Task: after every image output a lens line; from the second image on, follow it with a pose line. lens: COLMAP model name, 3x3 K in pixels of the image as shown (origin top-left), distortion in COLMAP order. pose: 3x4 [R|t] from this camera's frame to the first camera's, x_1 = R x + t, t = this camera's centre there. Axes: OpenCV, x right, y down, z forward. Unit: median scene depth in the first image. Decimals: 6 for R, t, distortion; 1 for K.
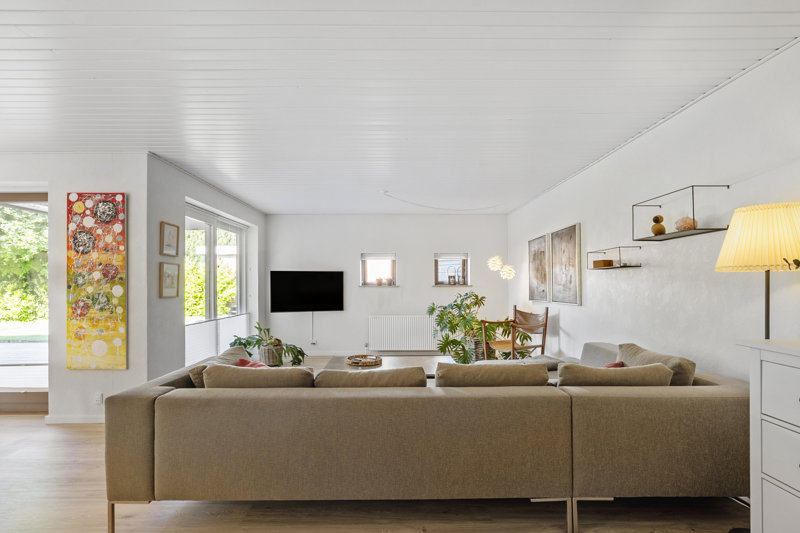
lens RADIAL K [[404.5, 0, 399.5], [0, 404.5, 271.6], [0, 0, 1]] dist [-0.000944, -0.000089]
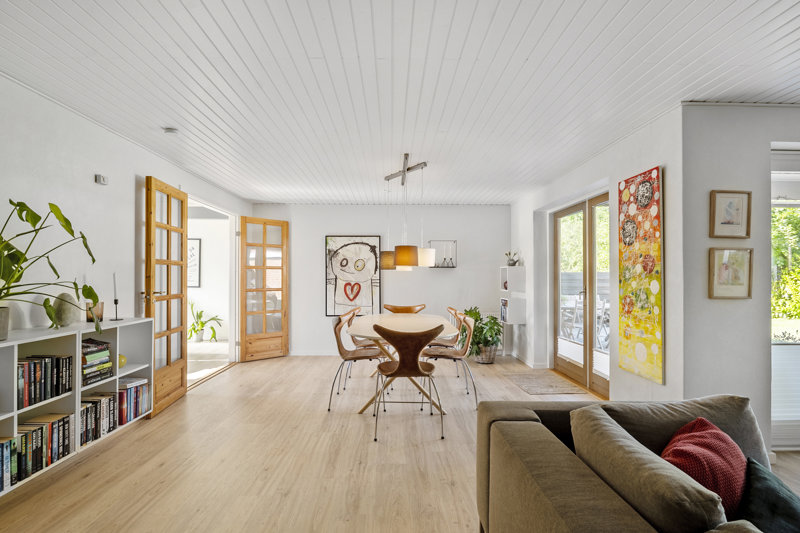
lens RADIAL K [[398.8, 0, 400.3], [0, 398.8, 274.6], [0, 0, 1]] dist [0.001973, 0.000373]
pose [[0.015123, -0.004324, -0.999876, 0.109655], [0.028631, 0.999582, -0.003890, 0.010775], [0.999476, -0.028569, 0.015241, 0.467539]]
